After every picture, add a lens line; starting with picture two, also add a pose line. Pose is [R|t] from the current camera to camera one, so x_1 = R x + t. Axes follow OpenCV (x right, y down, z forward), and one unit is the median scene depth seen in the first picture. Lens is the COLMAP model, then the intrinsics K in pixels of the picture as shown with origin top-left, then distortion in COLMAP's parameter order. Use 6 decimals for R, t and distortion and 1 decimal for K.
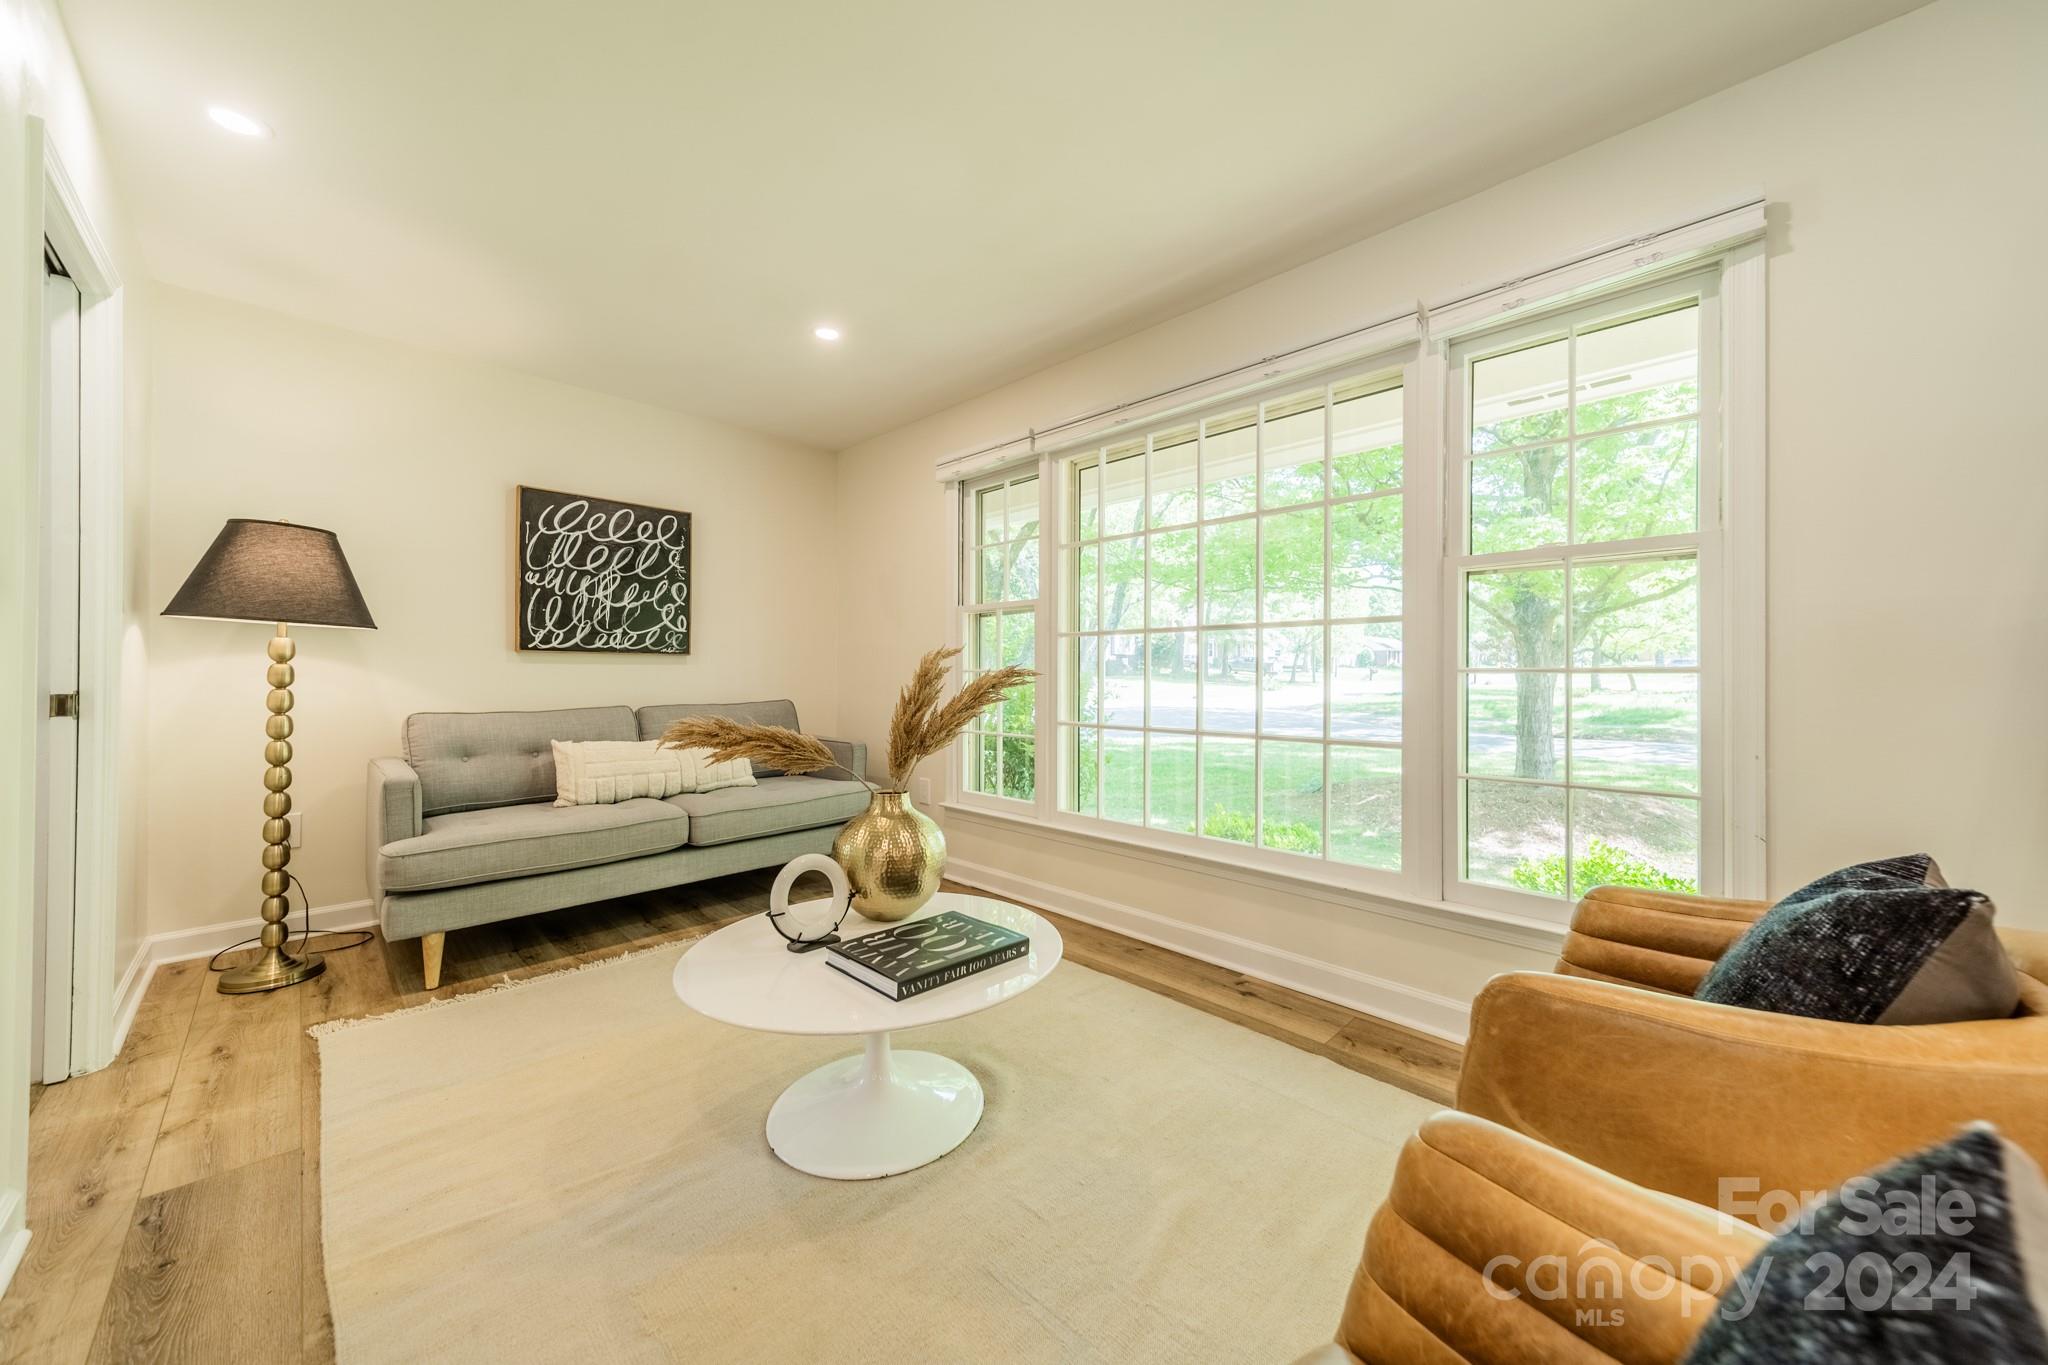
lens RADIAL K [[724.4, 0, 1027.0], [0, 724.4, 673.2], [0, 0, 1]] dist [0.010226, -0.000047]
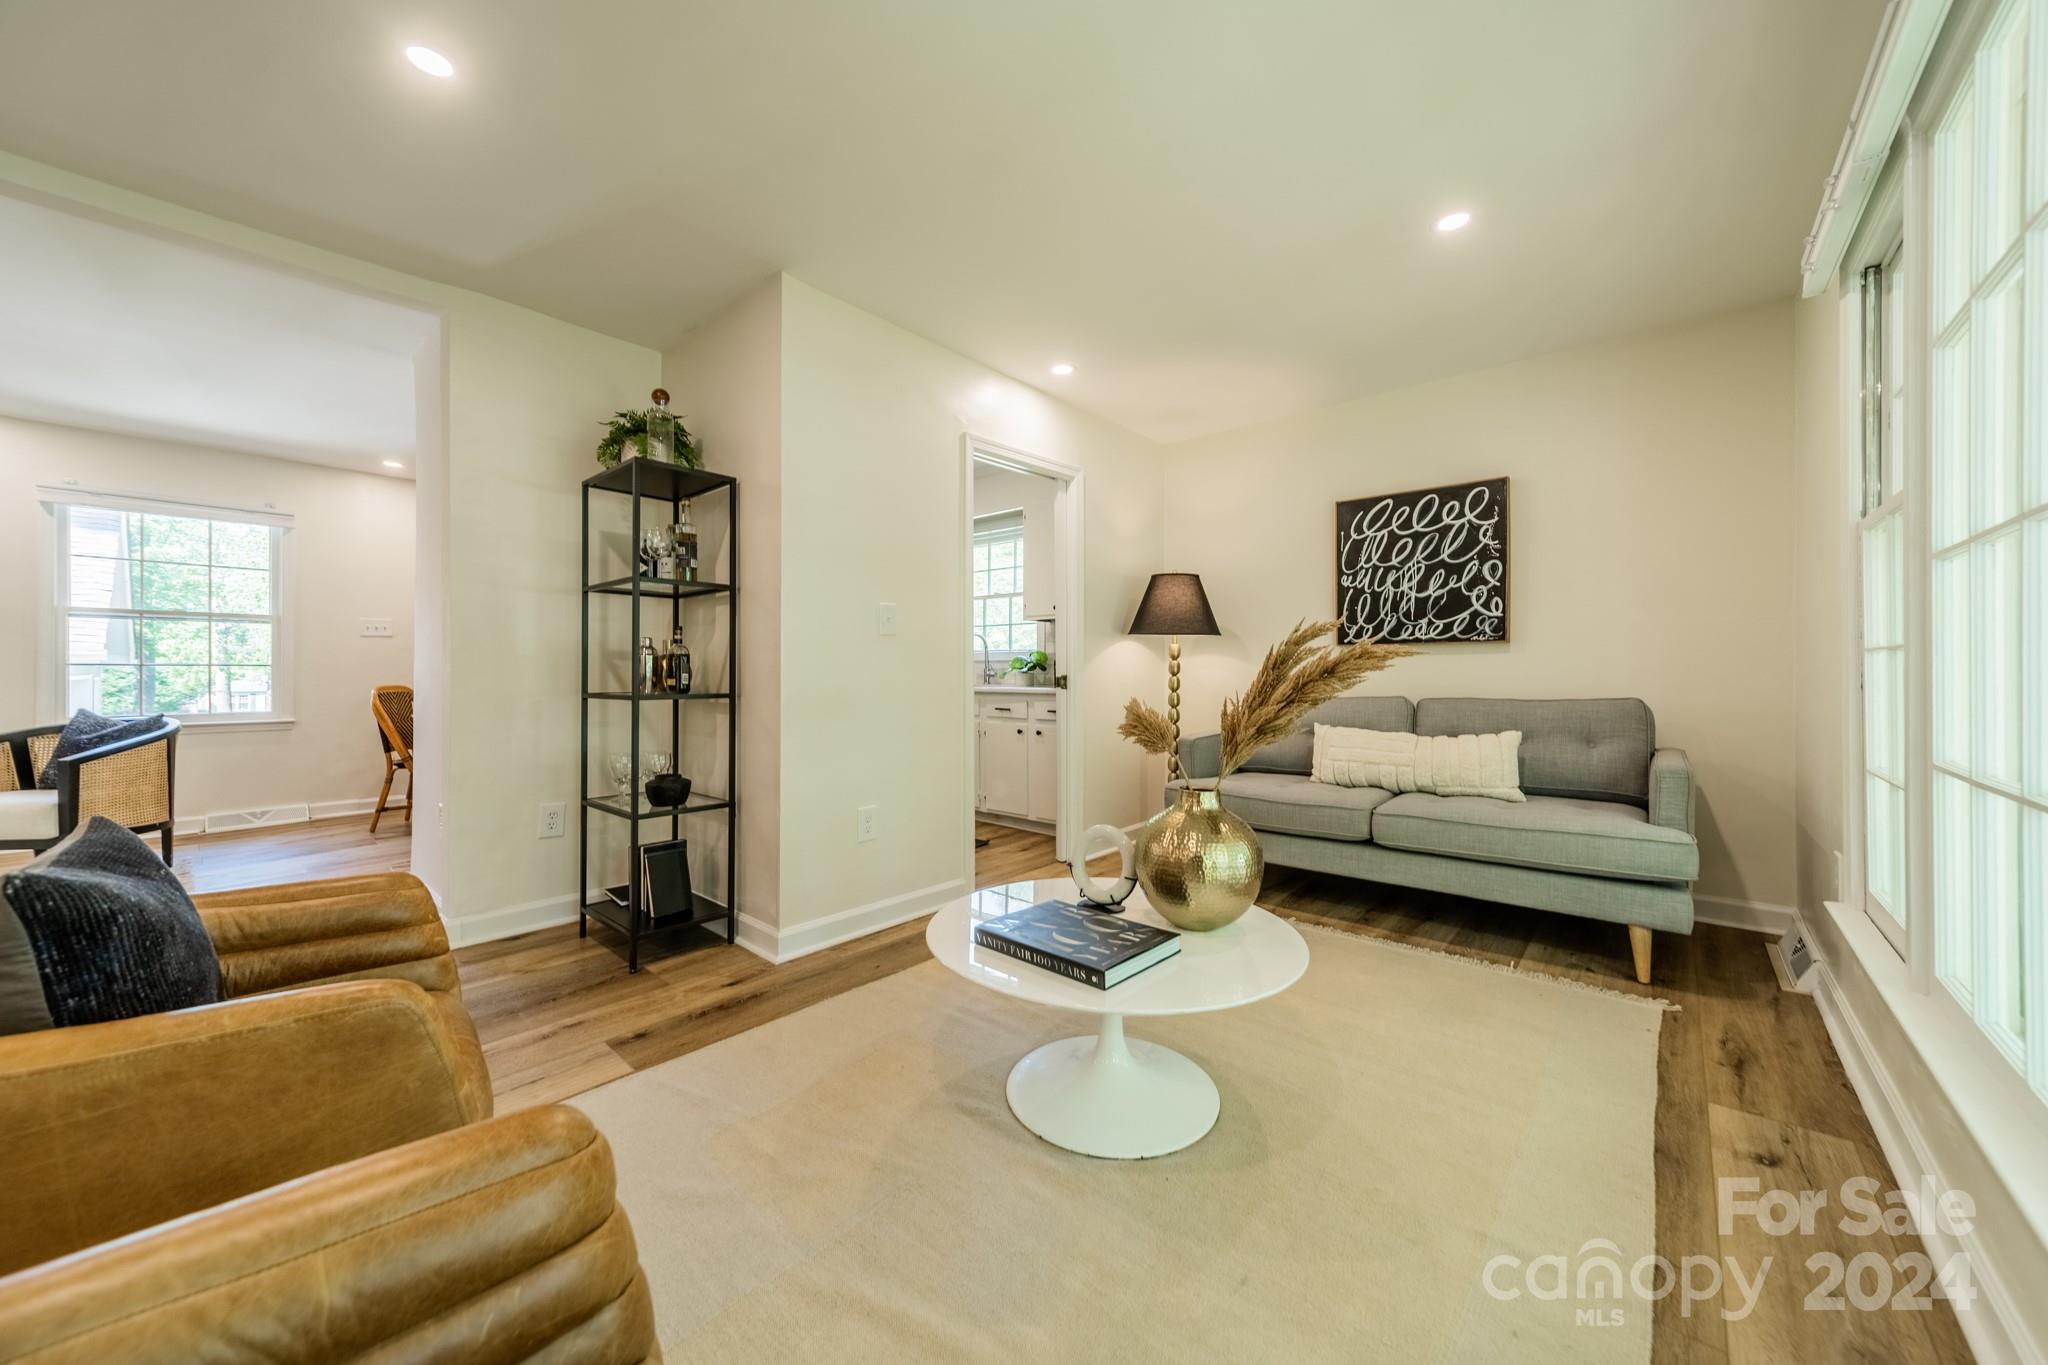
lens RADIAL K [[726.8, 0, 1028.7], [0, 726.8, 675.8], [0, 0, 1]] dist [0.007701, -0.000347]
pose [[0.067077, 0.001453, -0.997747, 0.409618], [0.004813, 0.999987, 0.001780, 0.012141], [0.997736, -0.004922, 0.067069, 0.425819]]
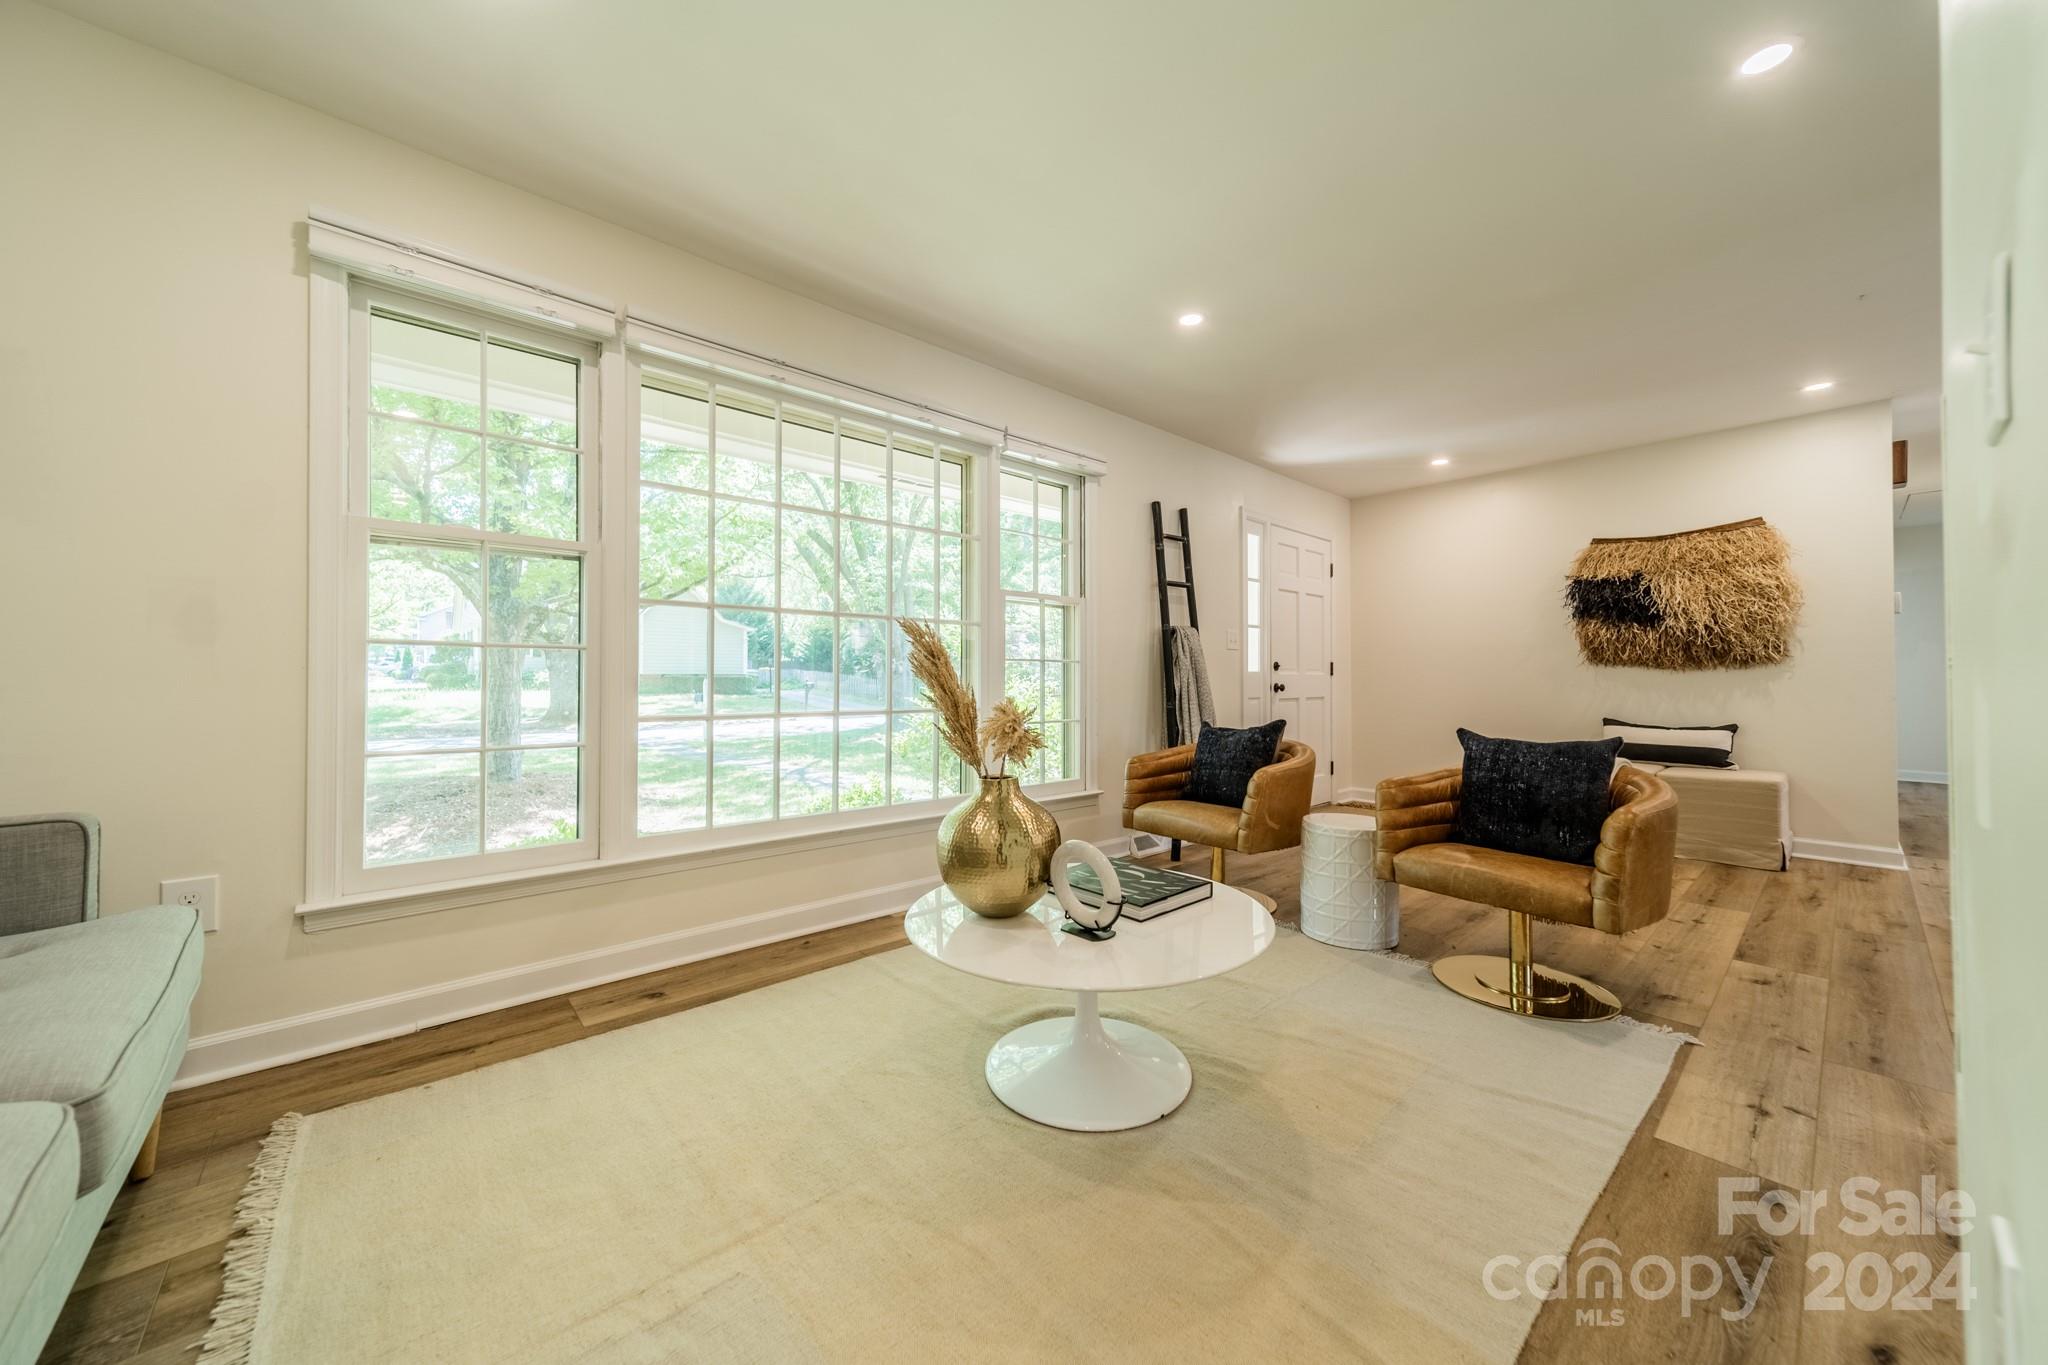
lens RADIAL K [[726.8, 0, 1028.7], [0, 726.8, 675.8], [0, 0, 1]] dist [0.007701, -0.000347]
pose [[0.054793, 0.001688, 0.998496, -0.644488], [-0.005436, 0.999984, -0.001393, 0.021878], [-0.998483, -0.005351, 0.054801, 0.533604]]
